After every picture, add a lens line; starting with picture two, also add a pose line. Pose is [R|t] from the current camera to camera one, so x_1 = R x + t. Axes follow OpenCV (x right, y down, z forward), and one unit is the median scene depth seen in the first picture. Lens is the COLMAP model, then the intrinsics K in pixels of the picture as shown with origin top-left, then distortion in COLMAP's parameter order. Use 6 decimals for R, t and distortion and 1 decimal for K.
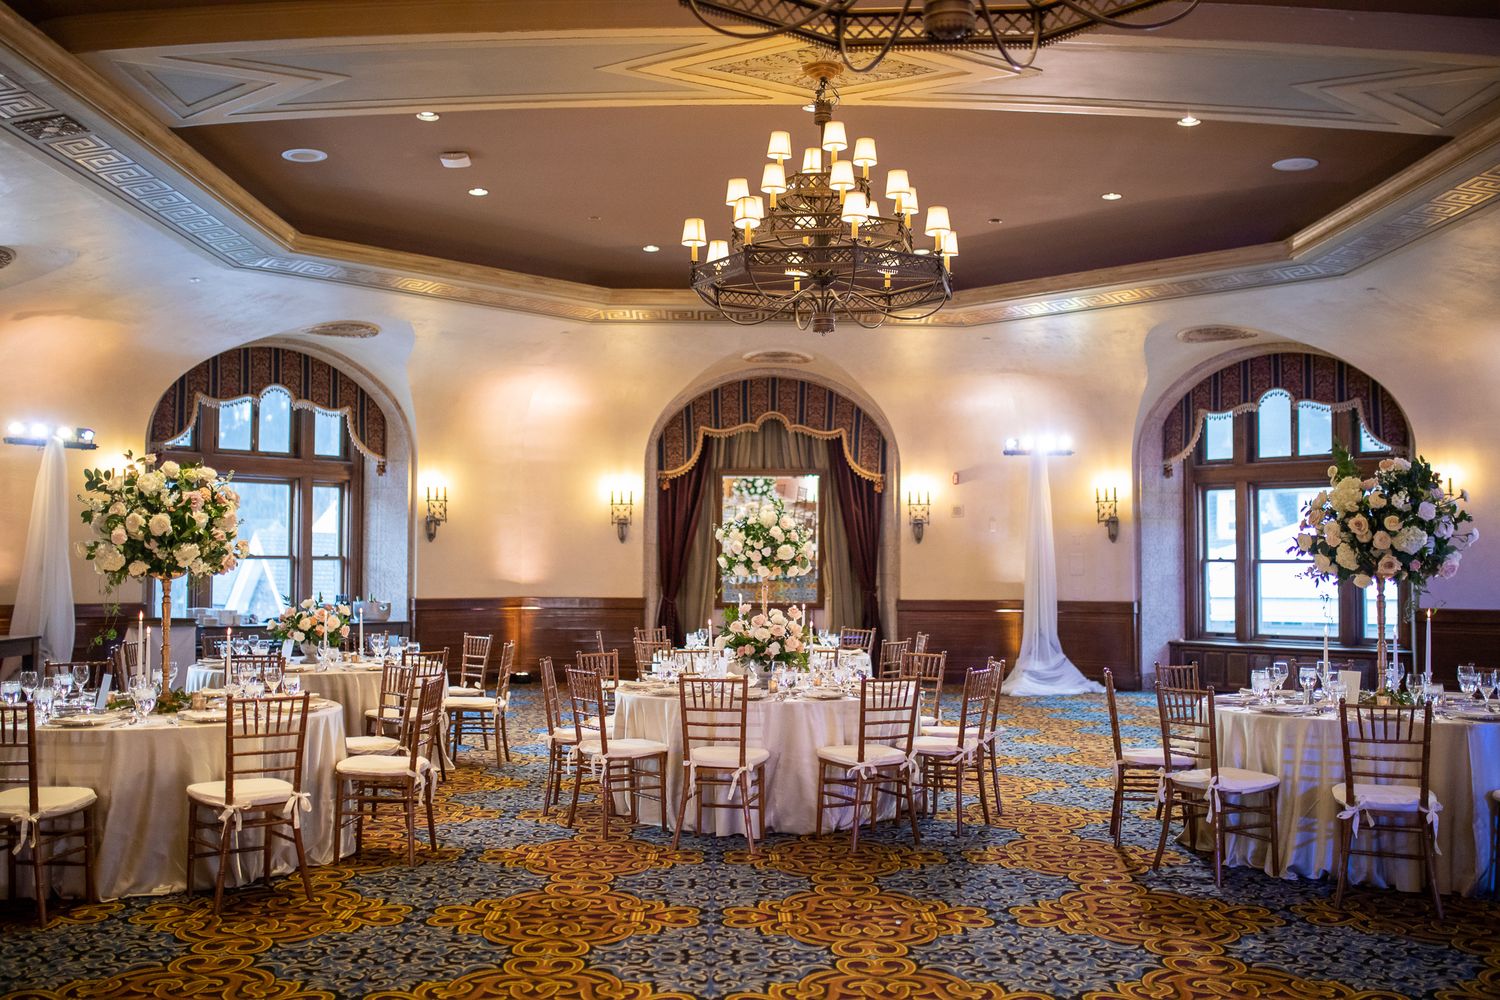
lens RADIAL K [[1484.5, 0, 750.0], [0, 1484.5, 500.0], [0, 0, 1]] dist [0.011853, 0.013088]
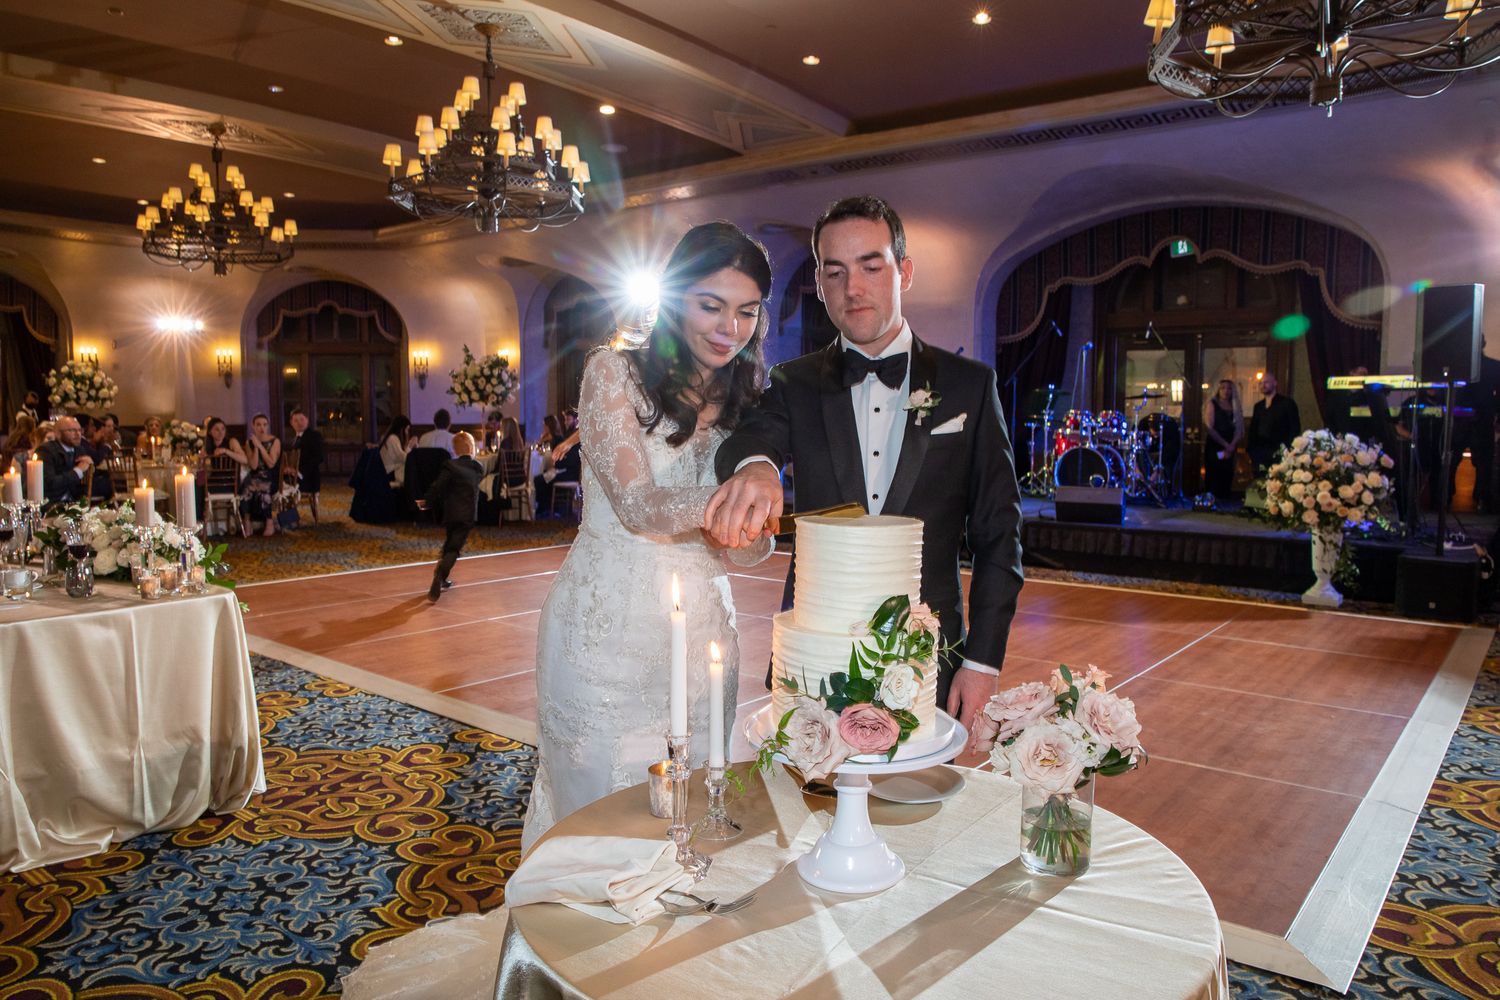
lens RADIAL K [[1032.7, 0, 750.0], [0, 1032.7, 500.0], [0, 0, 1]] dist [-0.054543, 0.003004]
pose [[0.658490, -0.062543, 0.749986, -0.500346], [-0.038272, 0.992469, 0.116367, -0.002957], [-0.751616, -0.105330, 0.651137, -0.389700]]
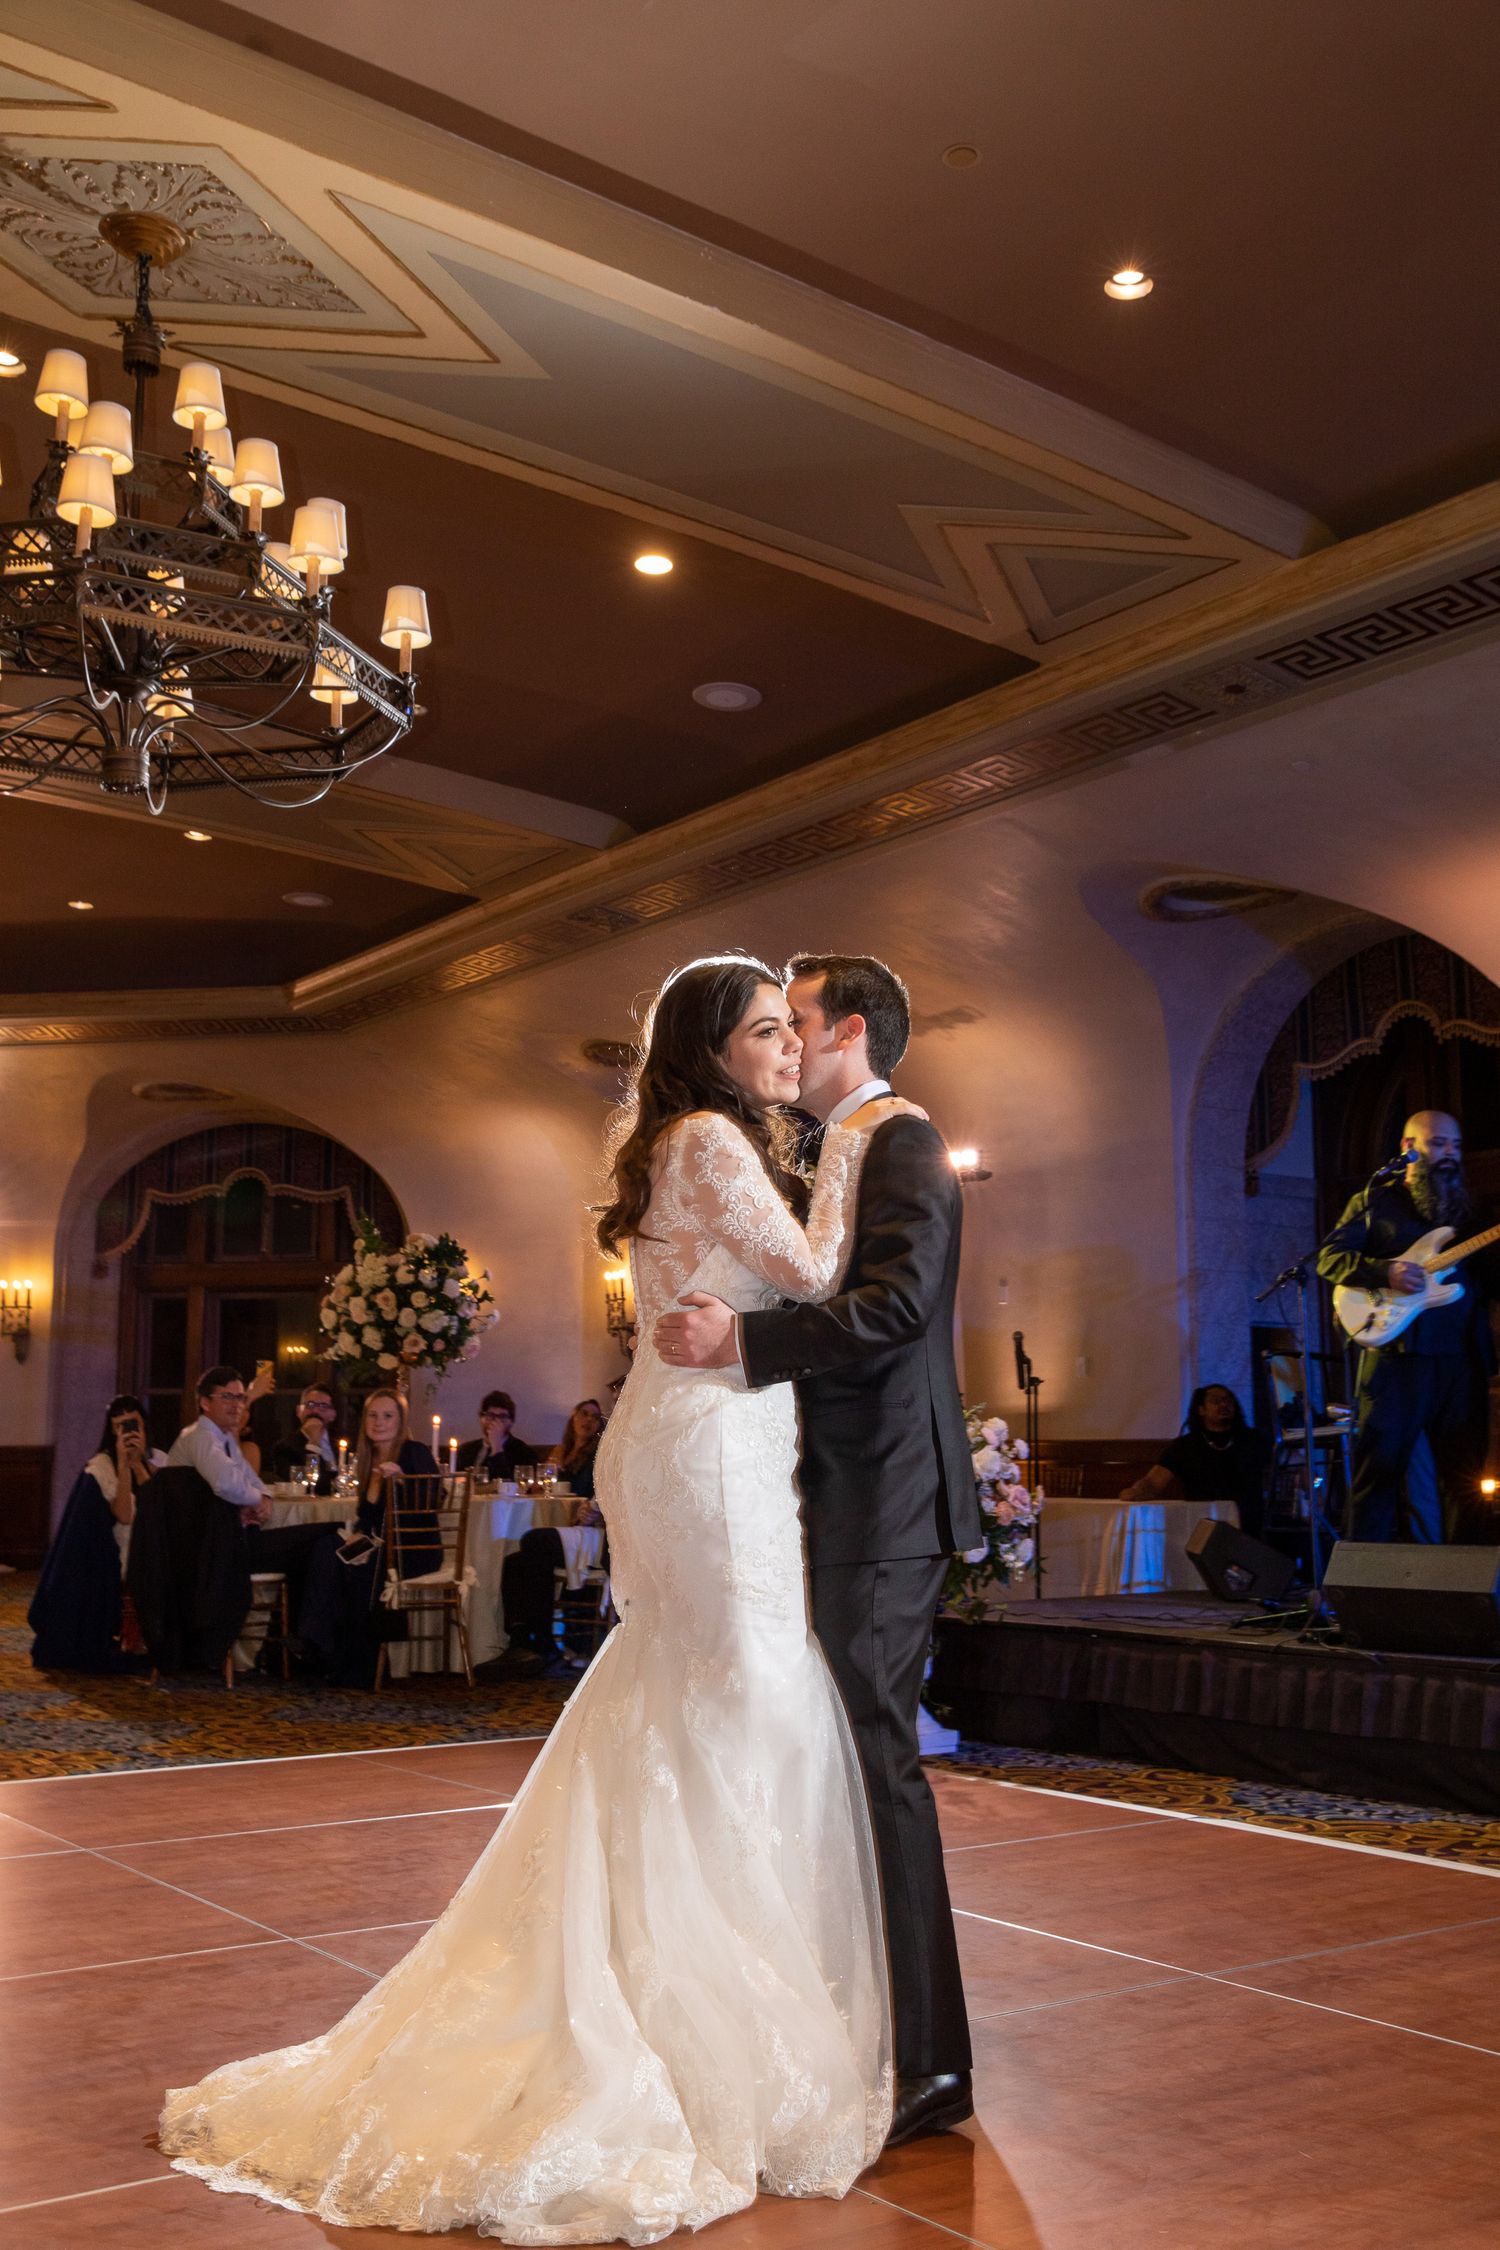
lens RADIAL K [[2226.7, 0, 747.2], [0, 2226.7, 1166.4], [0, 0, 1]] dist [0.011853, 0.013088]
pose [[0.831729, 0.071023, 0.550620, -0.155420], [-0.026389, 0.995720, -0.088574, 0.043968], [-0.554554, 0.059140, 0.830043, -0.254669]]
